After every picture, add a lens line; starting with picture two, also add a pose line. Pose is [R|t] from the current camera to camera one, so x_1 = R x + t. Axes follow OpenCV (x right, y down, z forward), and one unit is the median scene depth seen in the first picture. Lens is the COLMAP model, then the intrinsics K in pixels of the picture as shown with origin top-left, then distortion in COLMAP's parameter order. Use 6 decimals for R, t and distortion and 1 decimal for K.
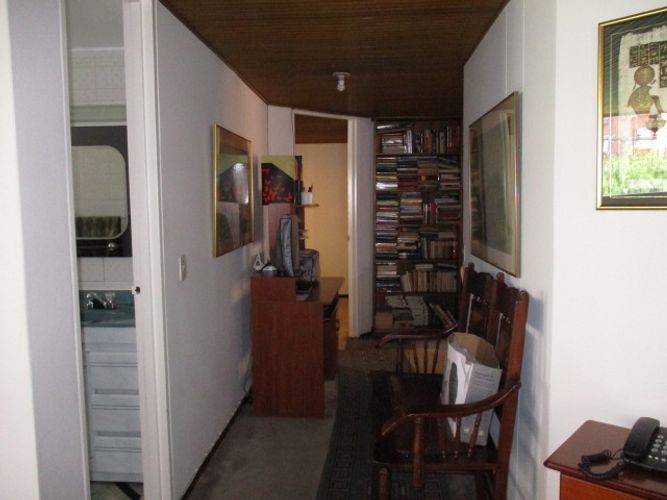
lens RADIAL K [[559.2, 0, 332.3], [0, 559.2, 248.4], [0, 0, 1]] dist [-0.041067, 0.001645]
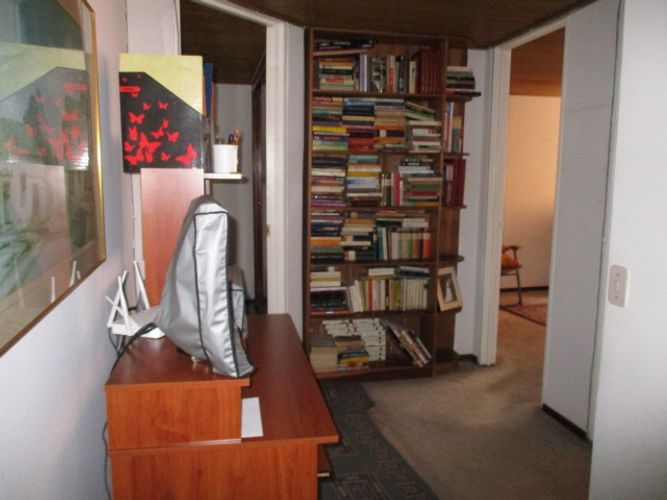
lens RADIAL K [[559.2, 0, 334.8], [0, 559.2, 250.3], [0, 0, 1]] dist [-0.041067, 0.001645]
pose [[0.962603, -0.022946, 0.269943, -0.062516], [0.007972, 0.998374, 0.056438, -0.029957], [-0.270799, -0.052175, 0.961221, 0.398600]]
